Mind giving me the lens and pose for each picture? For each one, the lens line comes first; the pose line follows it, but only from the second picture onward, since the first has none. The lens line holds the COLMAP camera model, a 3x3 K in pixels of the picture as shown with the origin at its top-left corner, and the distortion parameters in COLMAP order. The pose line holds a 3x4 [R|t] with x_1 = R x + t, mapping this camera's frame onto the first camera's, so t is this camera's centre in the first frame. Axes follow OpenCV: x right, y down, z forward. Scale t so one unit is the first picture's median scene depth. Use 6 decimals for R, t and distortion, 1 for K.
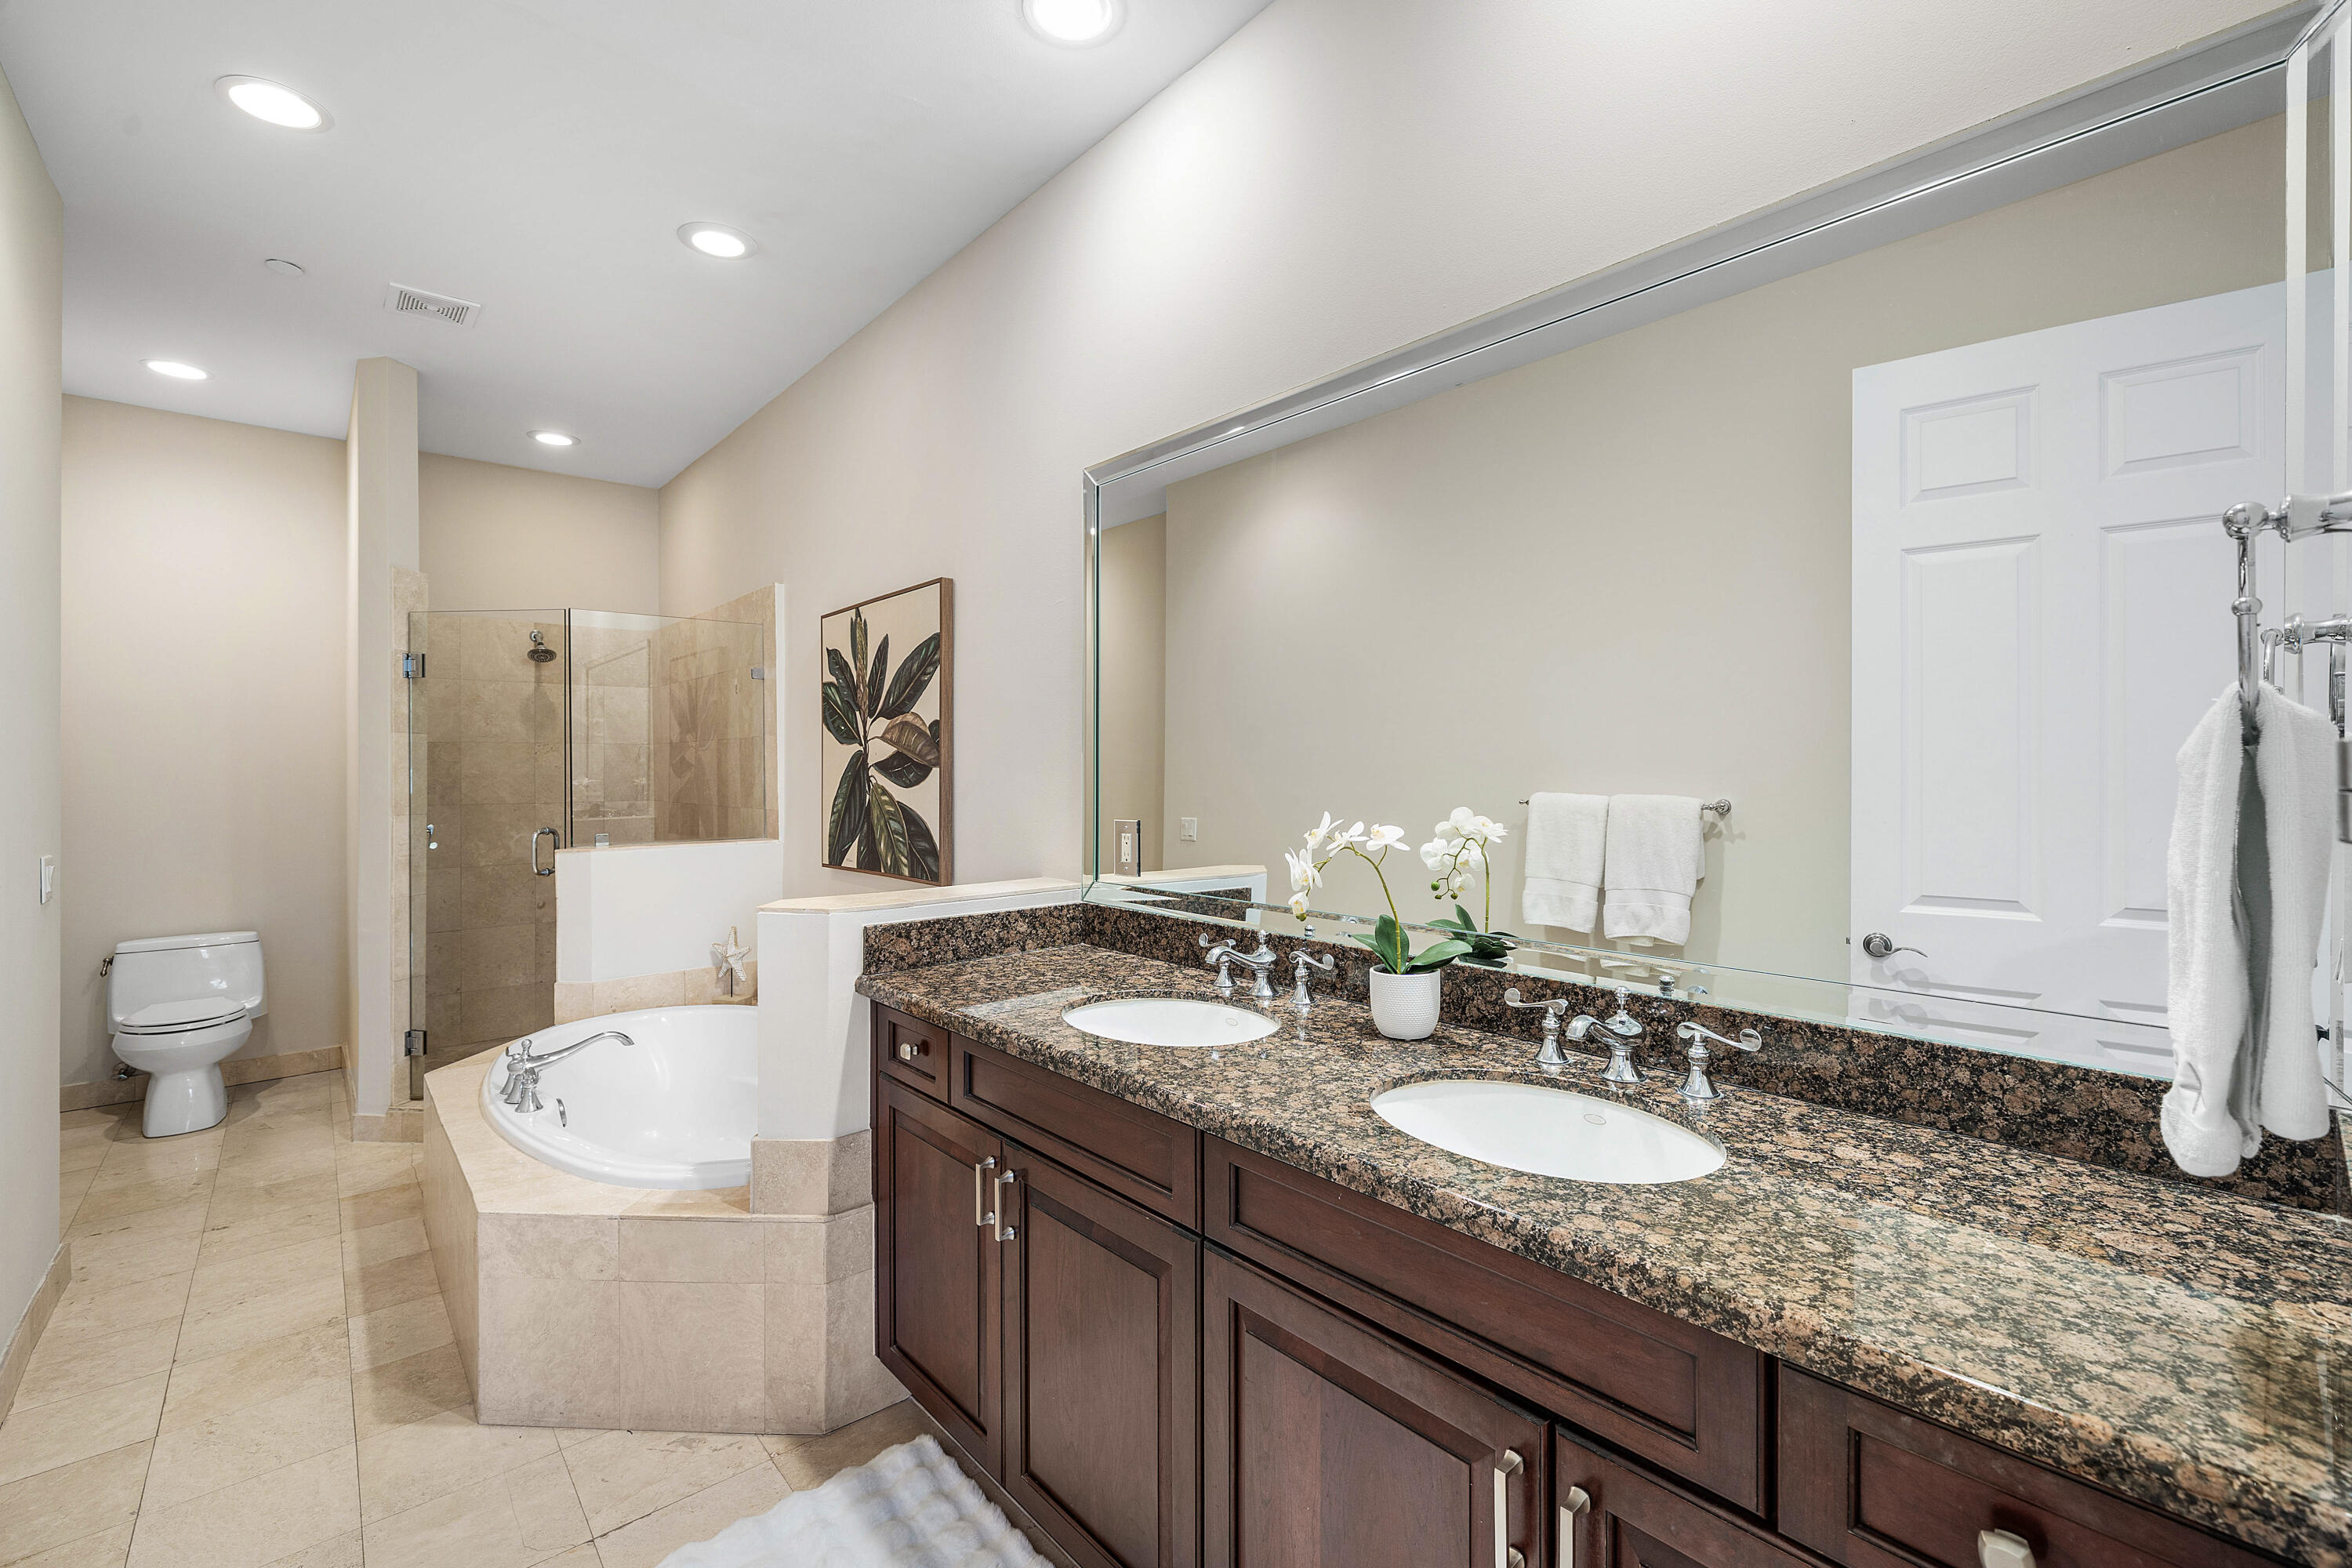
lens RADIAL K [[979.0, 0, 1178.7], [0, 979.0, 770.0], [0, 0, 1]] dist [0.000844, 0.000238]
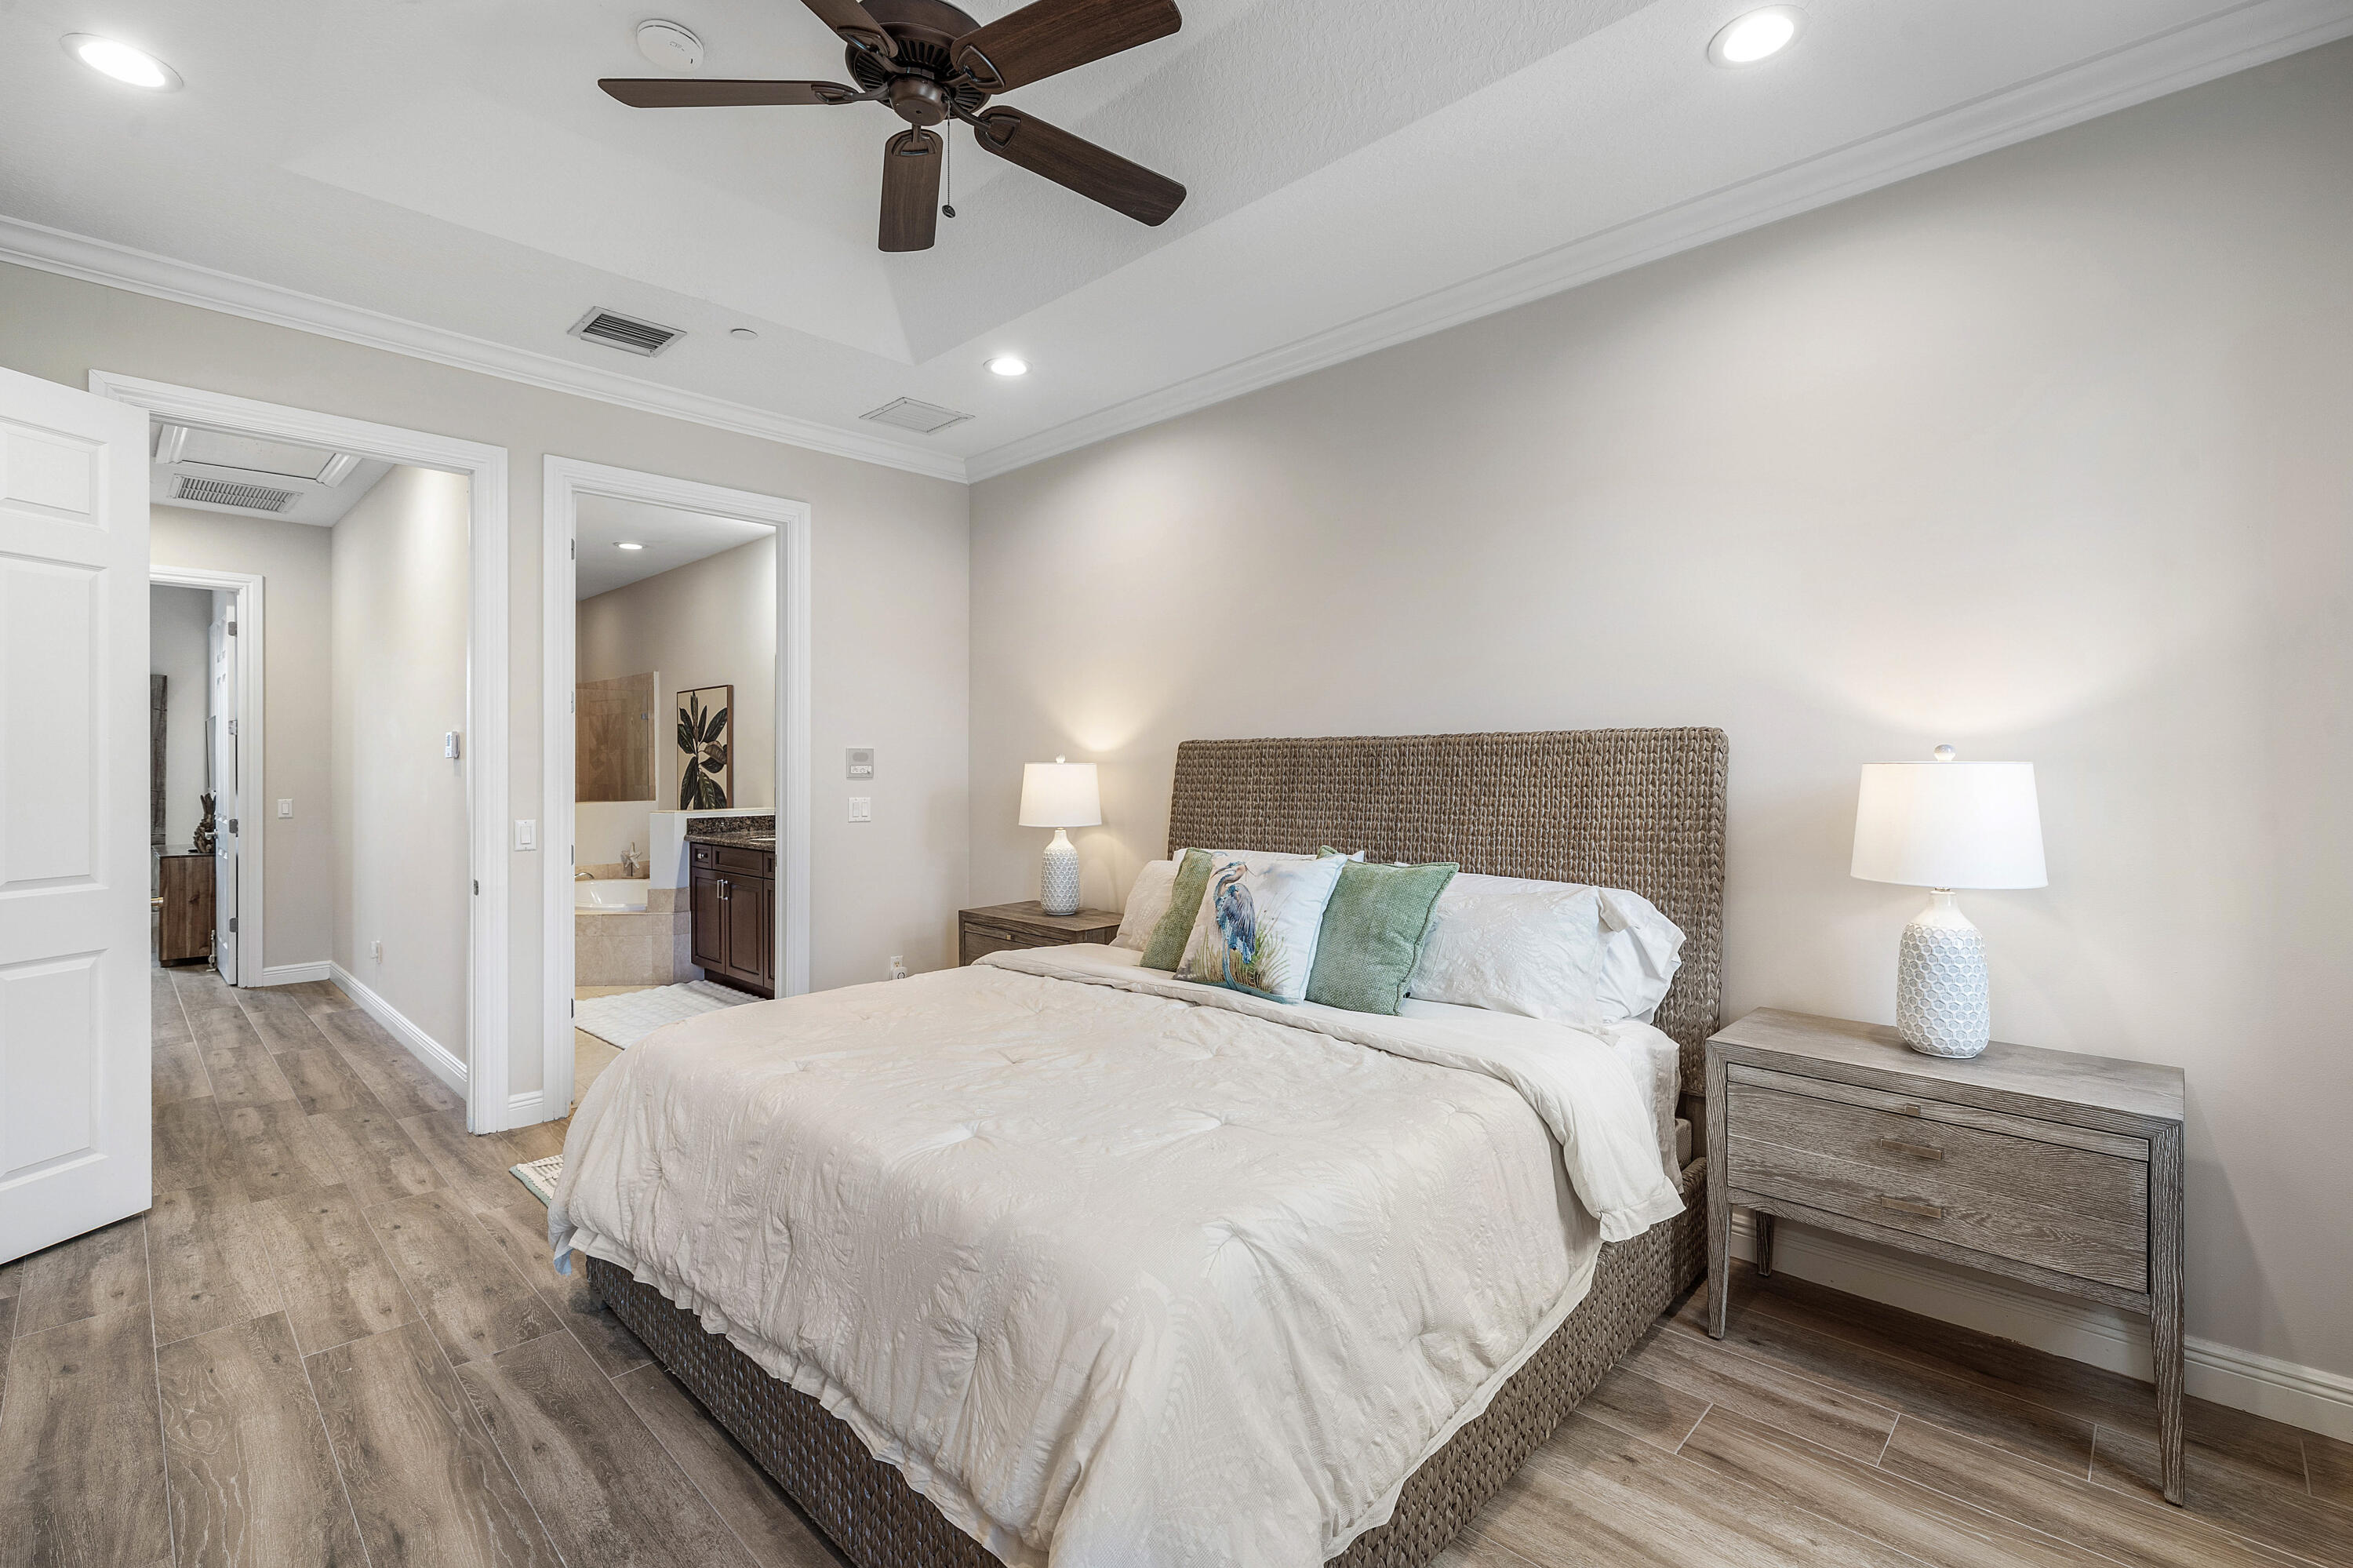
lens RADIAL K [[1007.8, 0, 1160.1], [0, 1007.8, 767.7], [0, 0, 1]] dist [-0.000591, -0.000189]
pose [[0.996699, 0.002176, 0.081153, 0.575162], [-0.002140, 0.999998, -0.000530, 0.004147], [-0.081154, 0.000354, 0.996701, -1.447108]]
